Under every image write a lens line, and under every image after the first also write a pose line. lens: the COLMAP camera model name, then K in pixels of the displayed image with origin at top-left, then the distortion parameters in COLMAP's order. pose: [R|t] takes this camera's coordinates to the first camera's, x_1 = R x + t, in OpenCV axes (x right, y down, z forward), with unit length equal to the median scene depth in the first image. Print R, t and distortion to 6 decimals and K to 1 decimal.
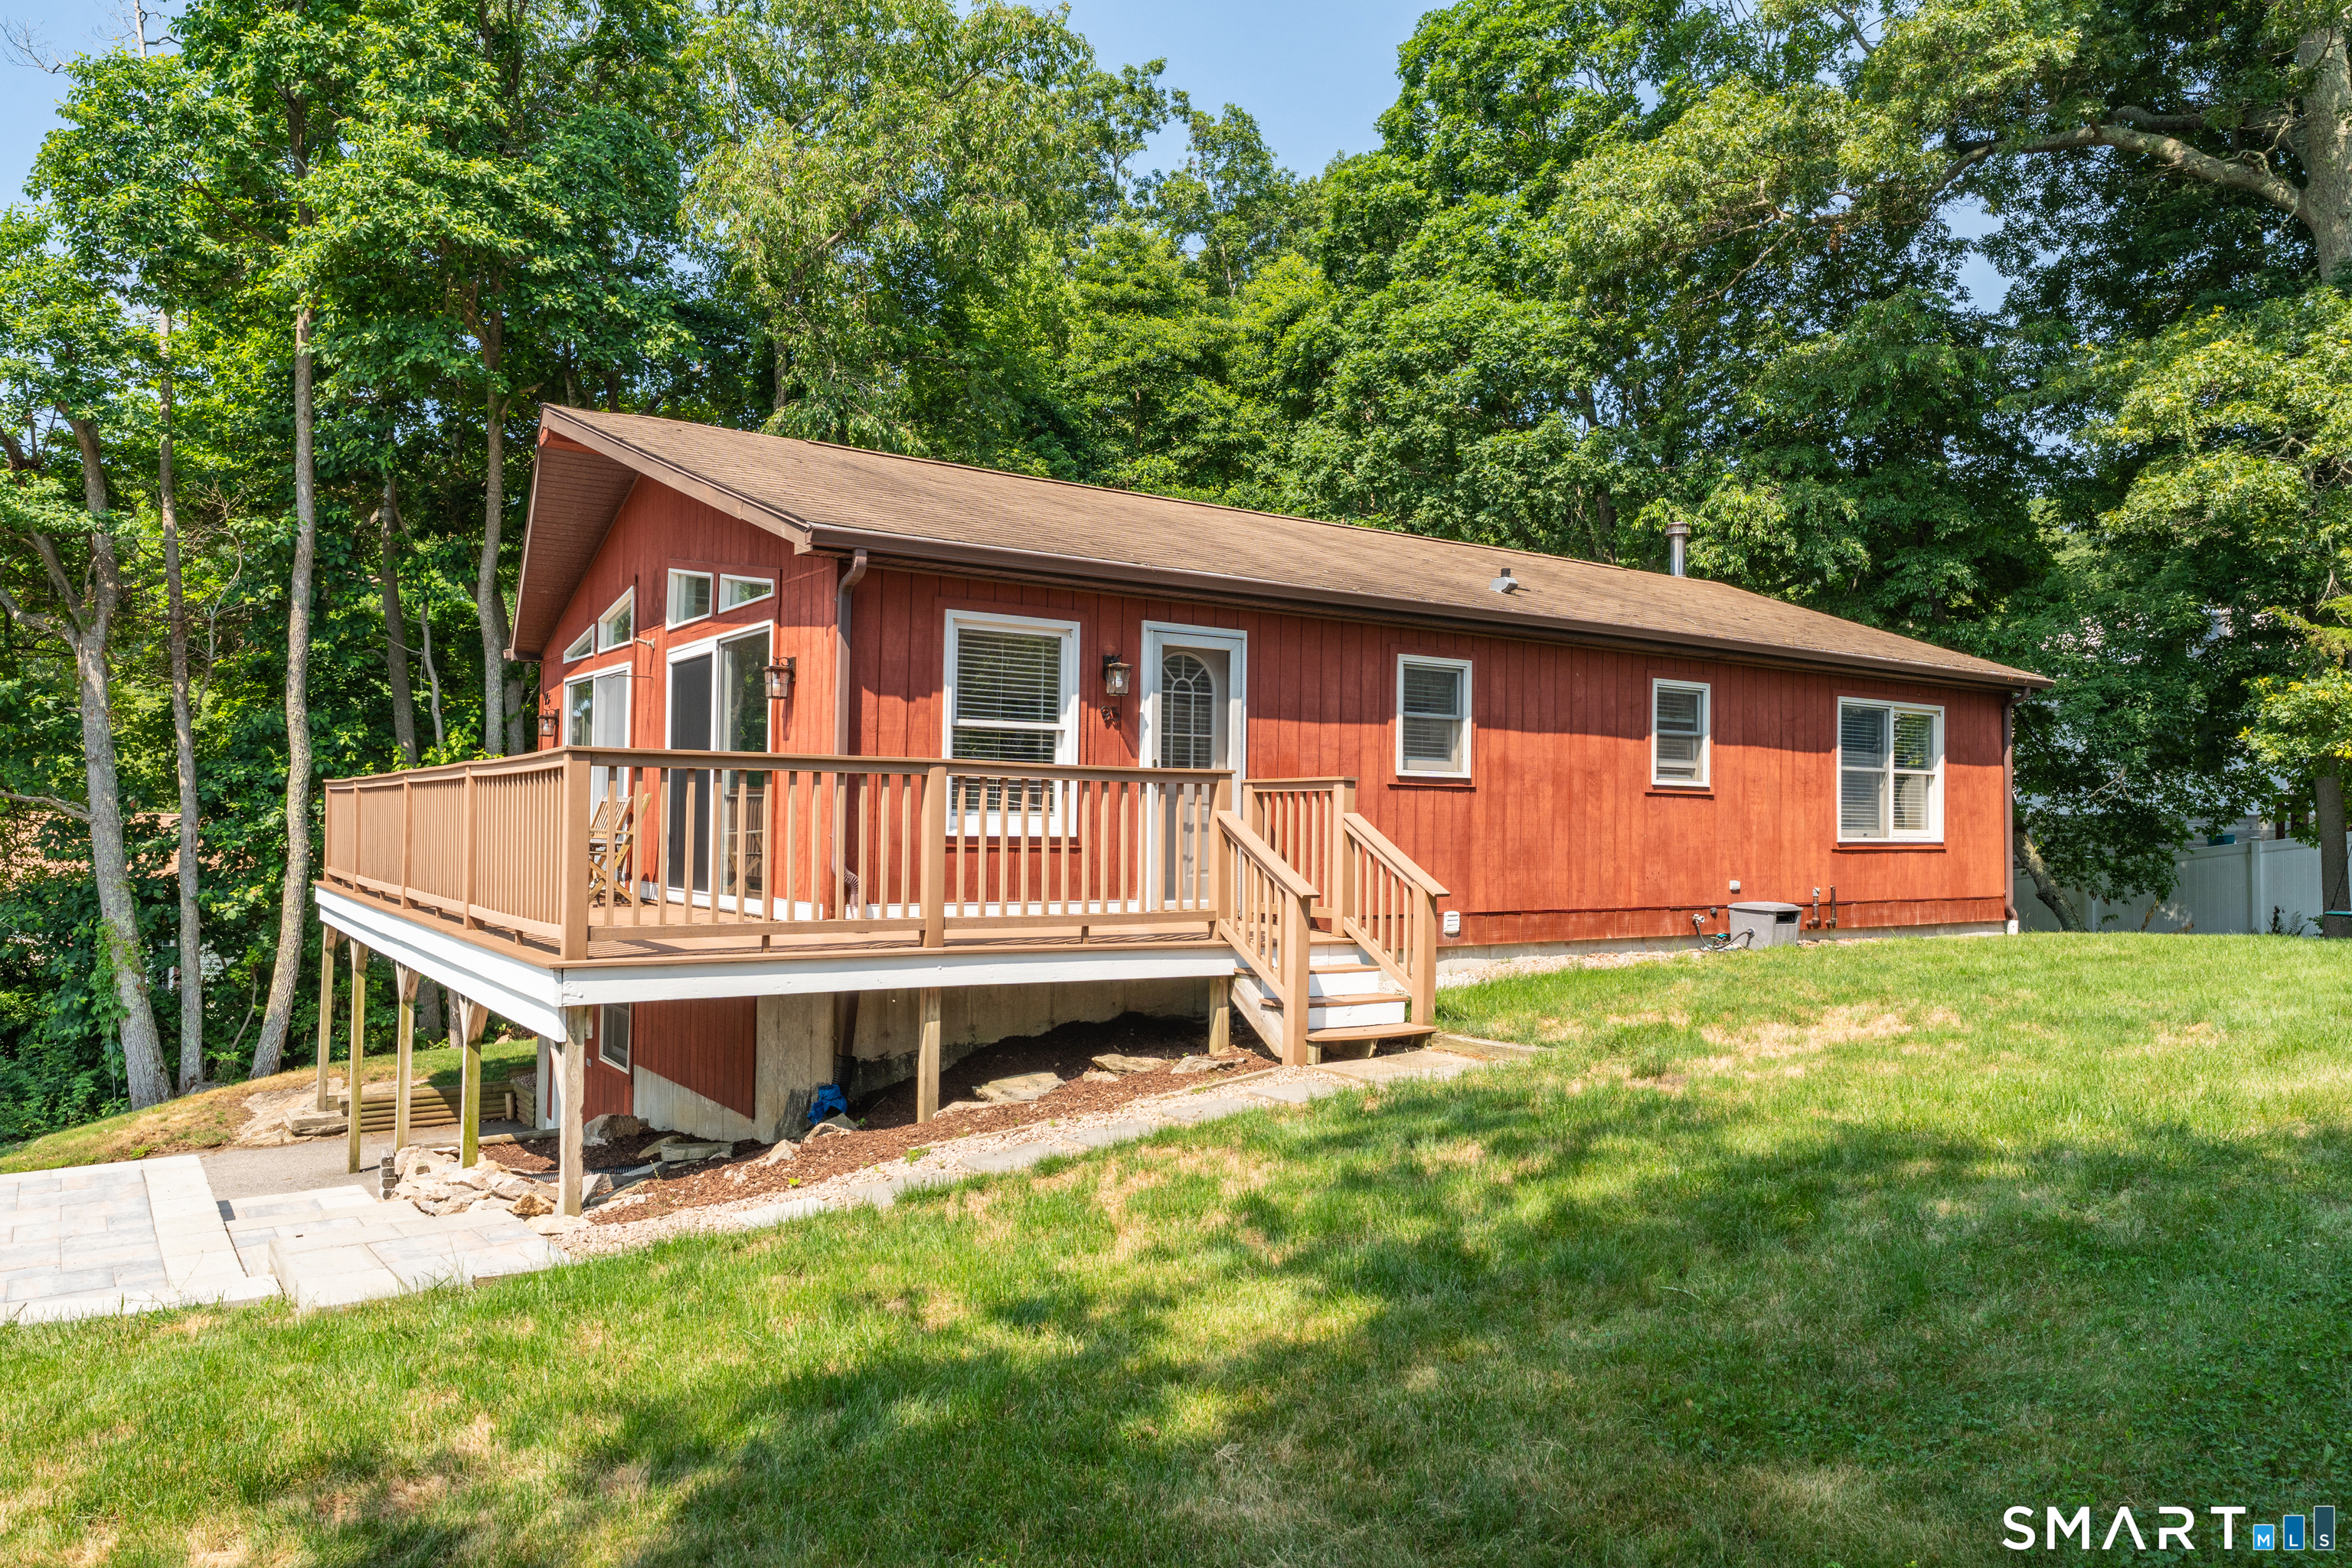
lens RADIAL K [[1552.1, 0, 1168.2], [0, 1552.1, 781.7], [0, 0, 1]] dist [0.002395, 0.009636]
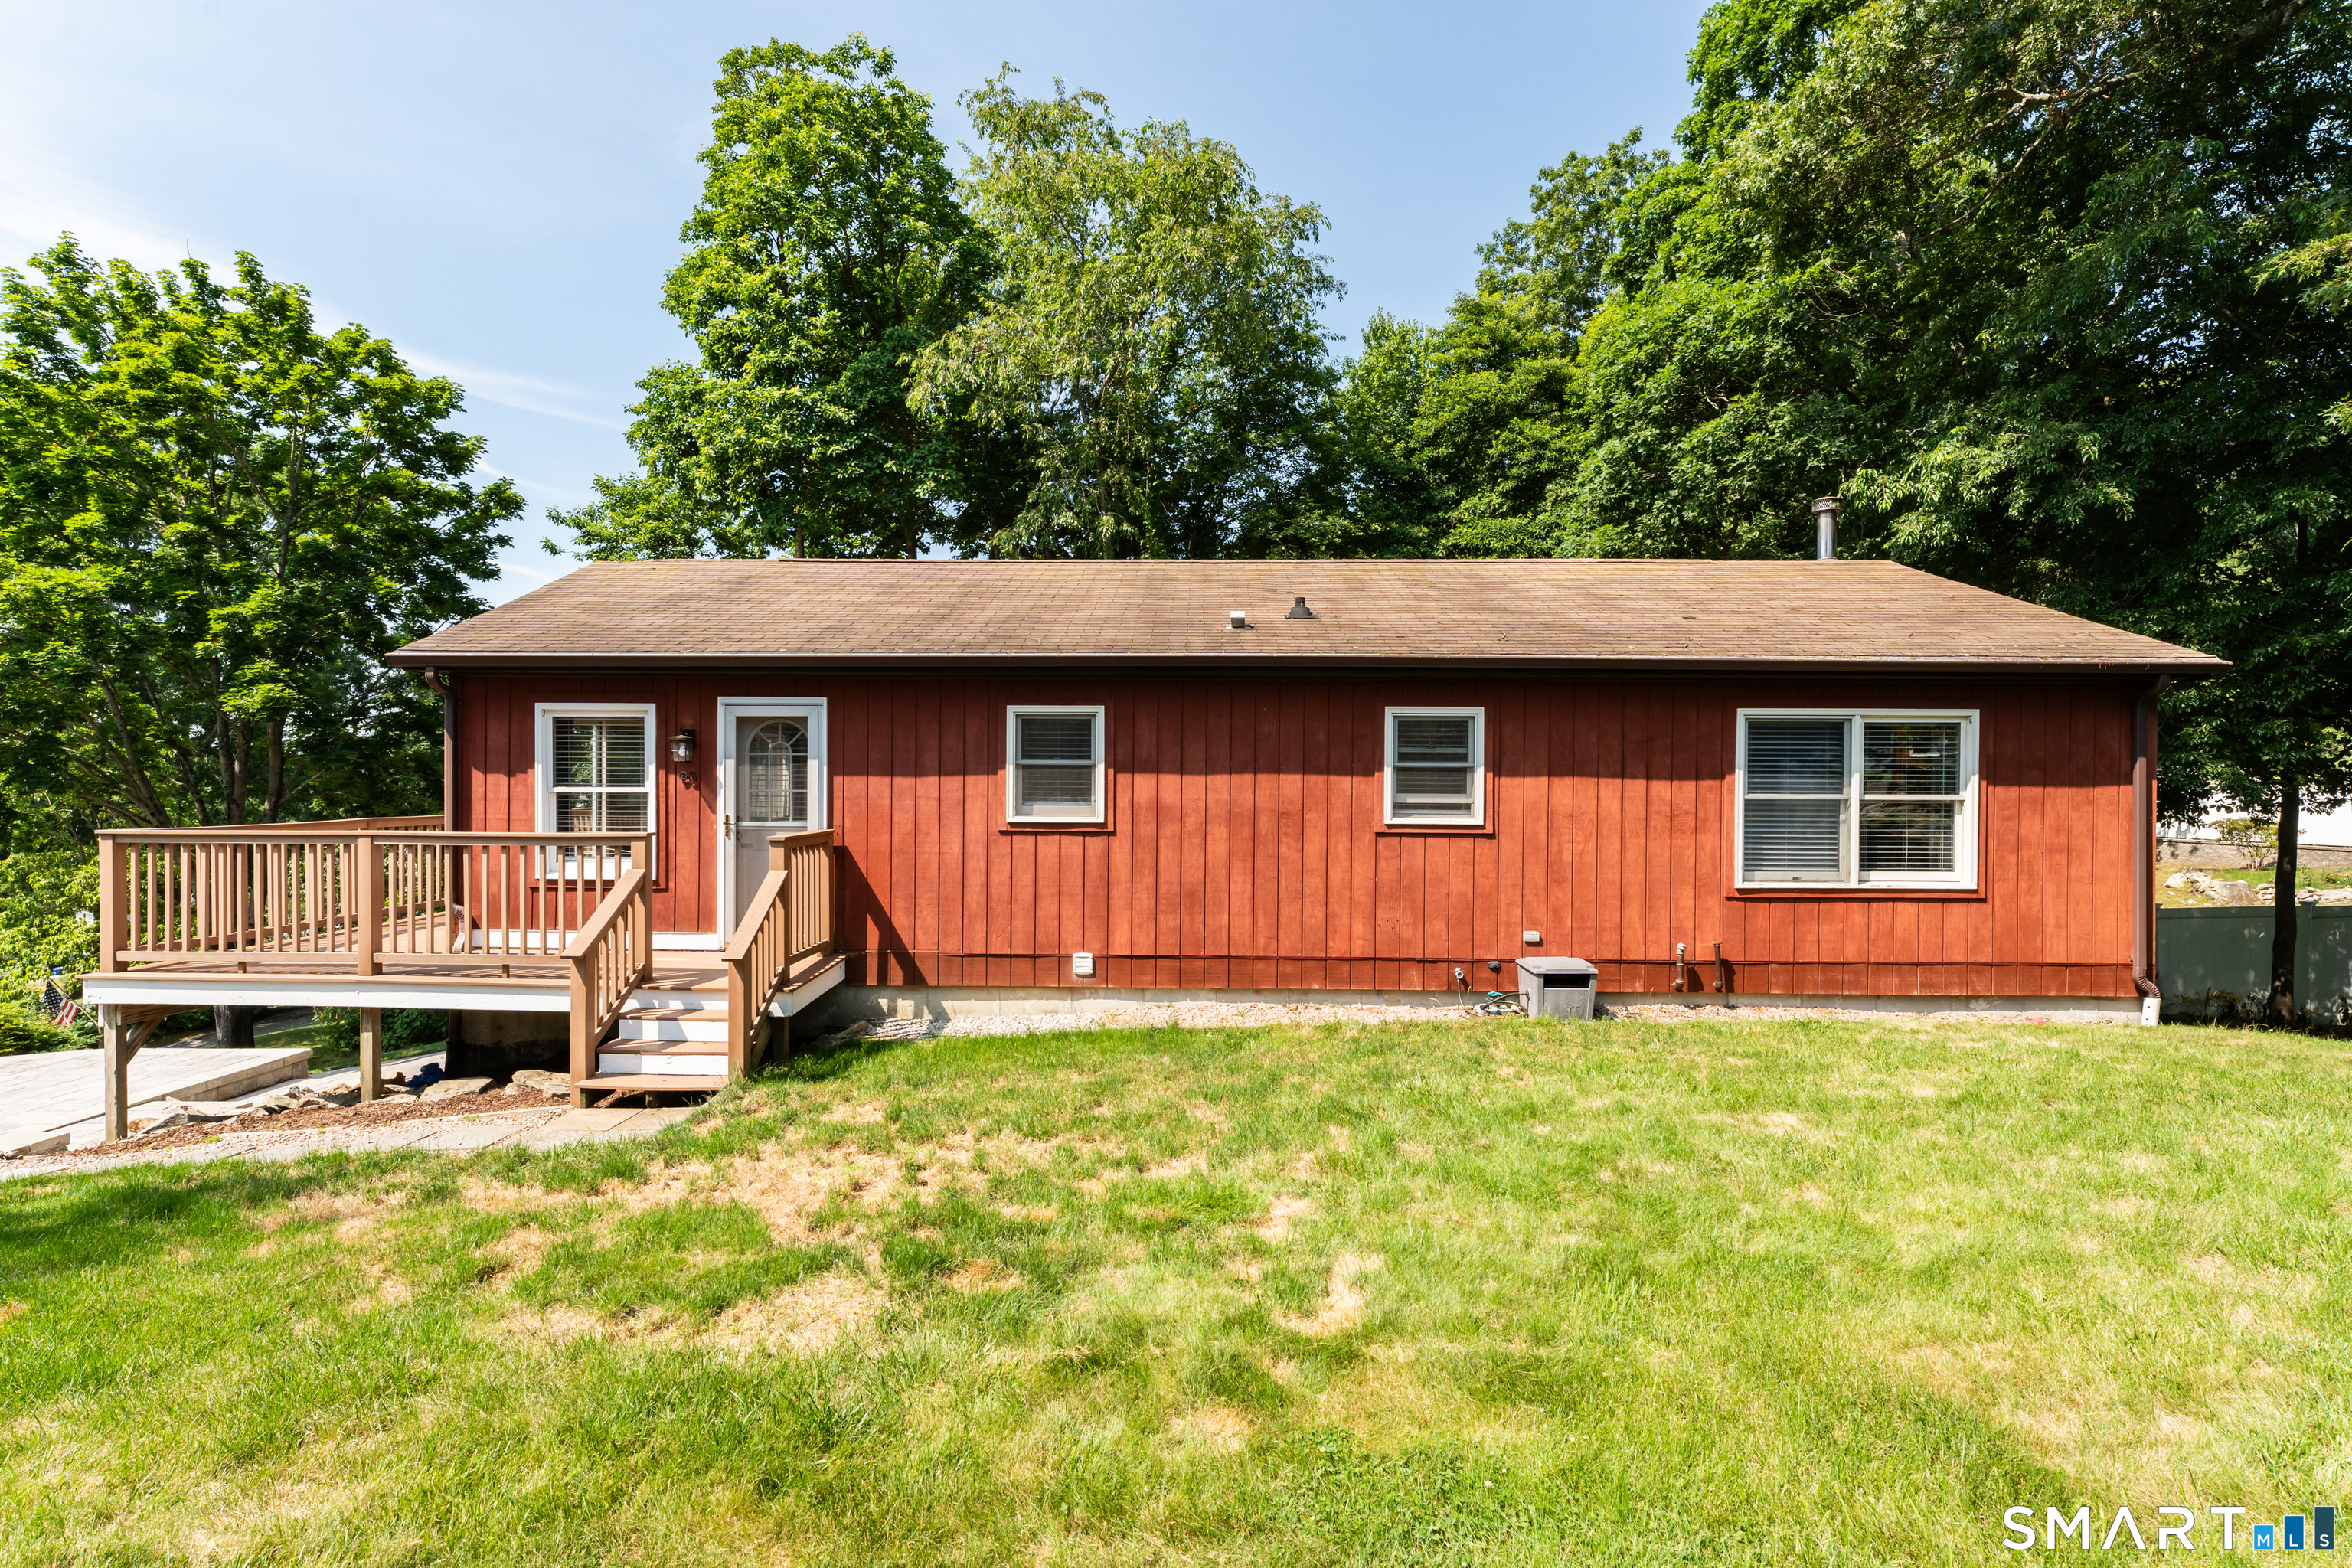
lens RADIAL K [[1118.3, 0, 1173.6], [0, 1118.3, 786.0], [0, 0, 1]] dist [0.001528, 0.000003]
pose [[0.810937, -0.003028, -0.585125, 0.536709], [0.020218, 0.999535, 0.022848, -0.034063], [0.584784, -0.030358, 0.810621, 0.355509]]
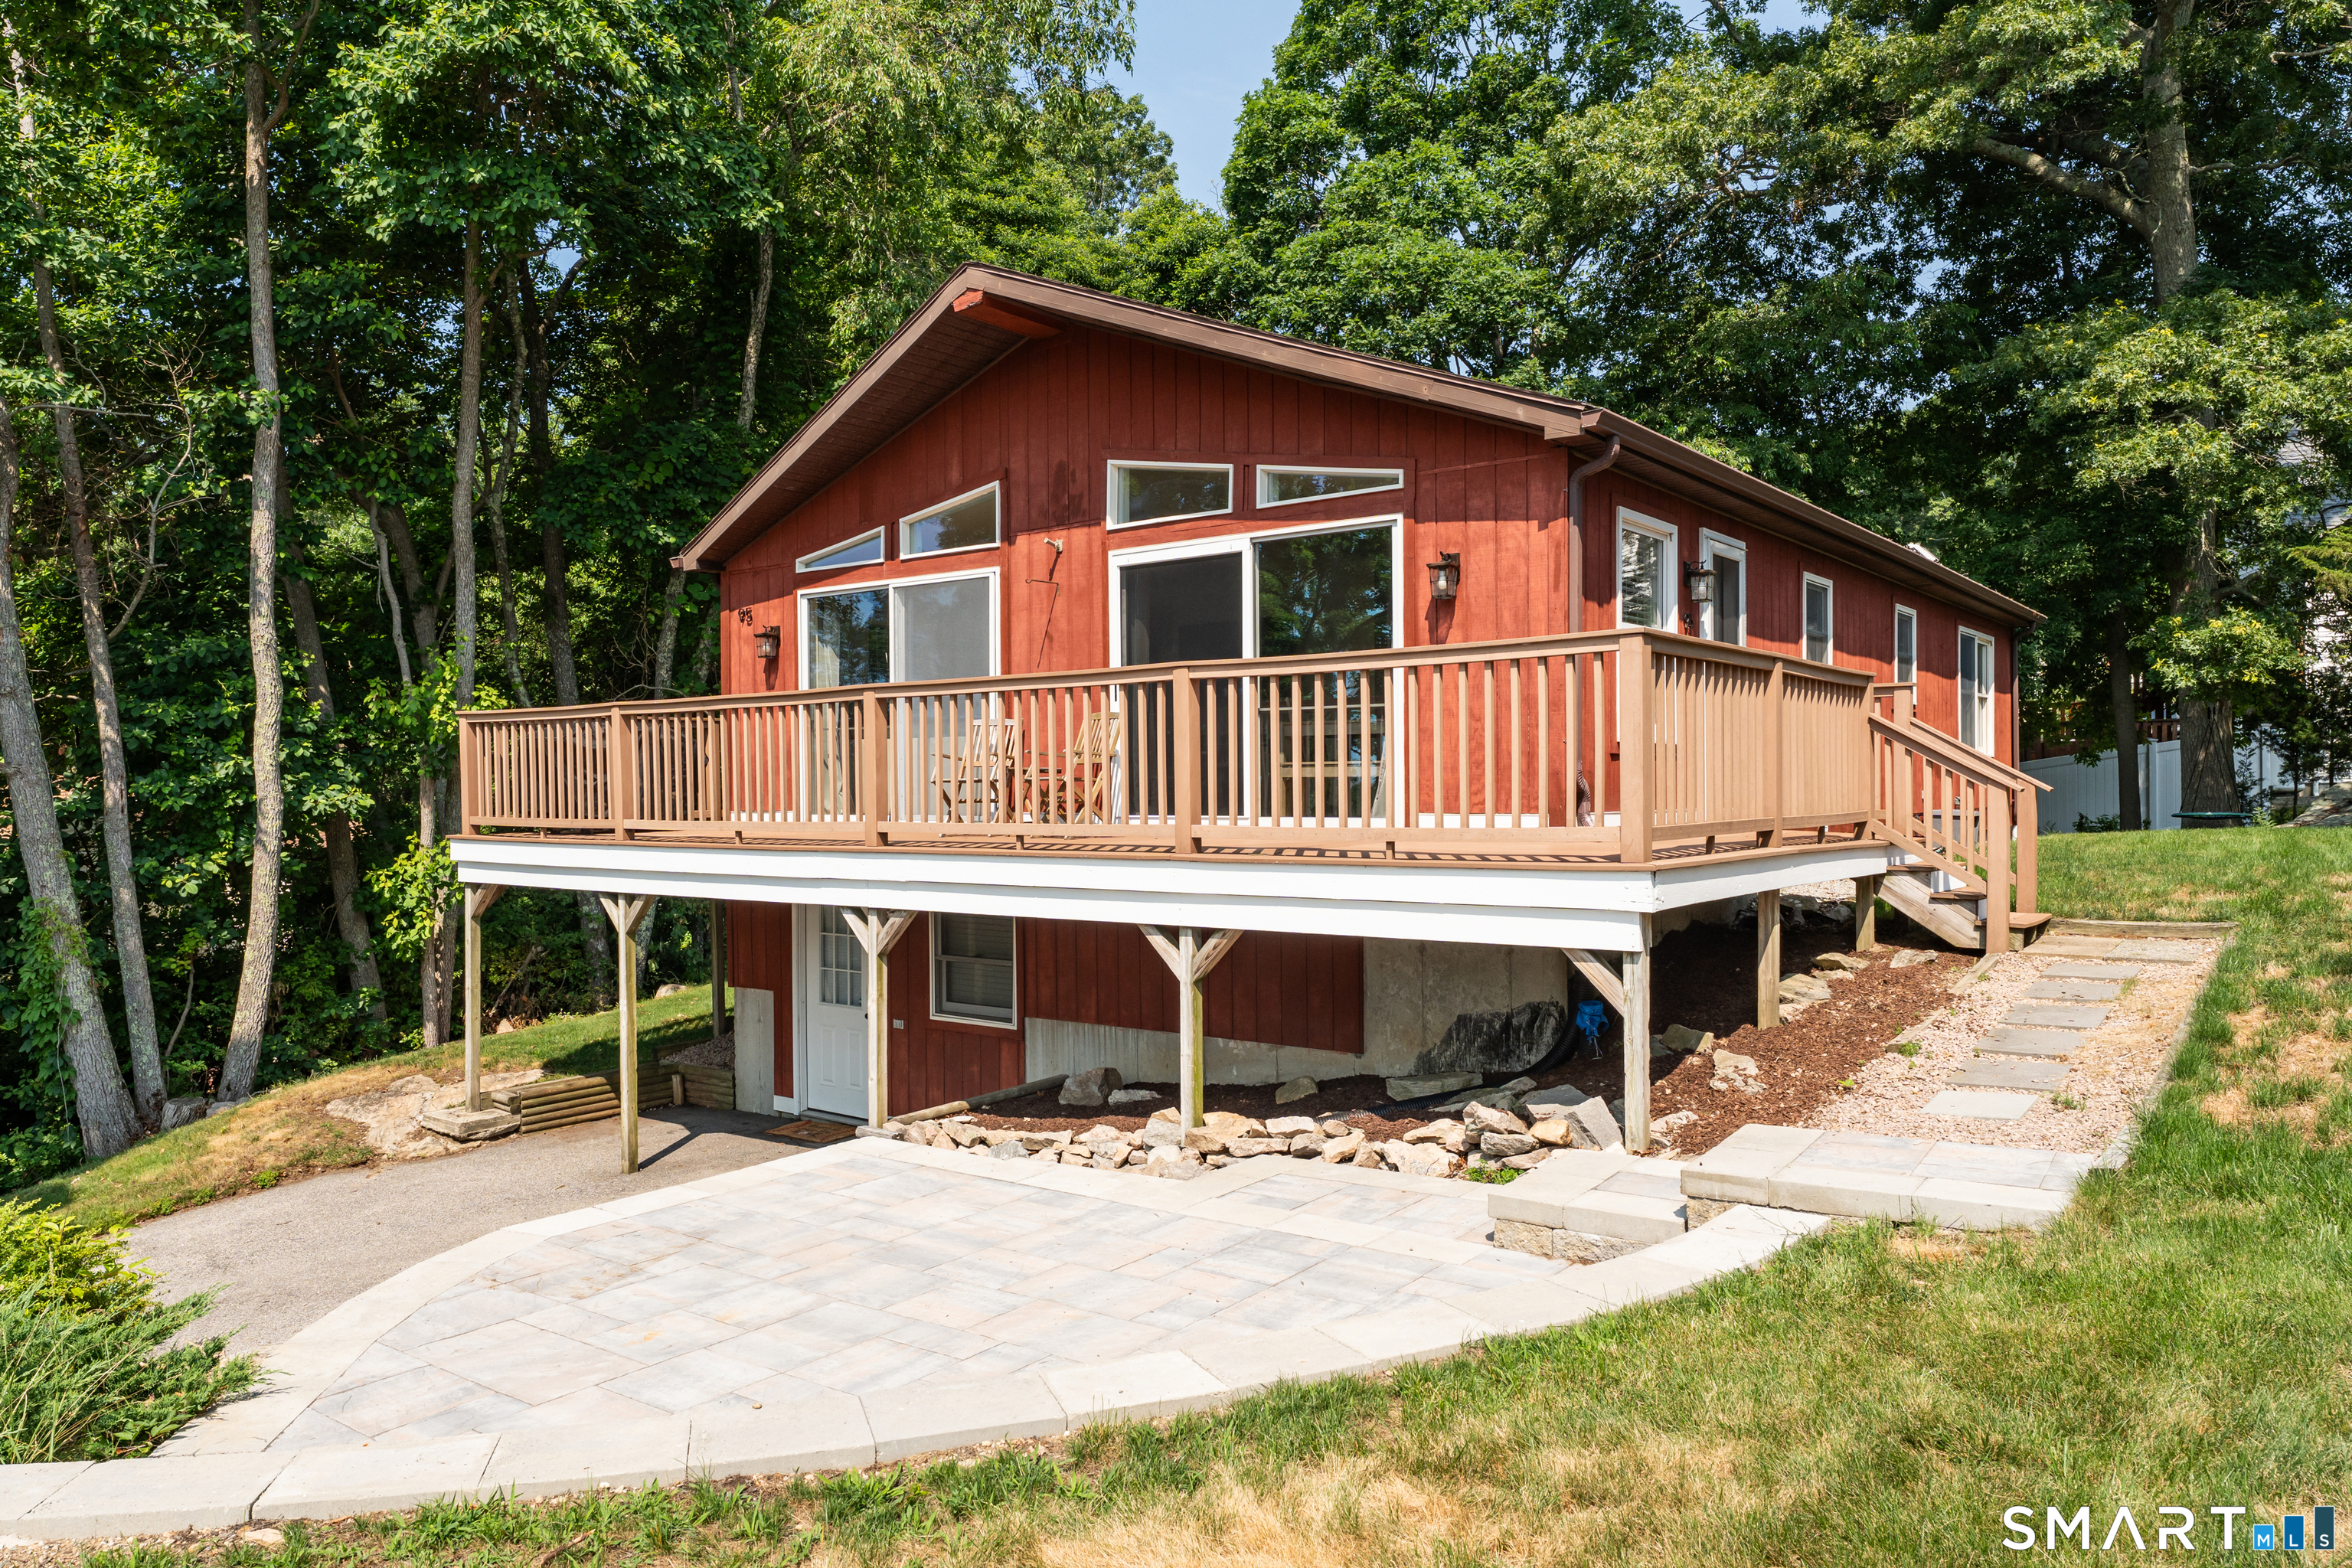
lens RADIAL K [[1555.5, 0, 1172.9], [0, 1555.5, 801.0], [0, 0, 1]] dist [0.009277, -0.004932]
pose [[0.953216, -0.024992, 0.301255, -0.449966], [0.013544, 0.999107, 0.040030, 0.018401], [-0.301987, -0.034077, 0.952703, 0.102813]]
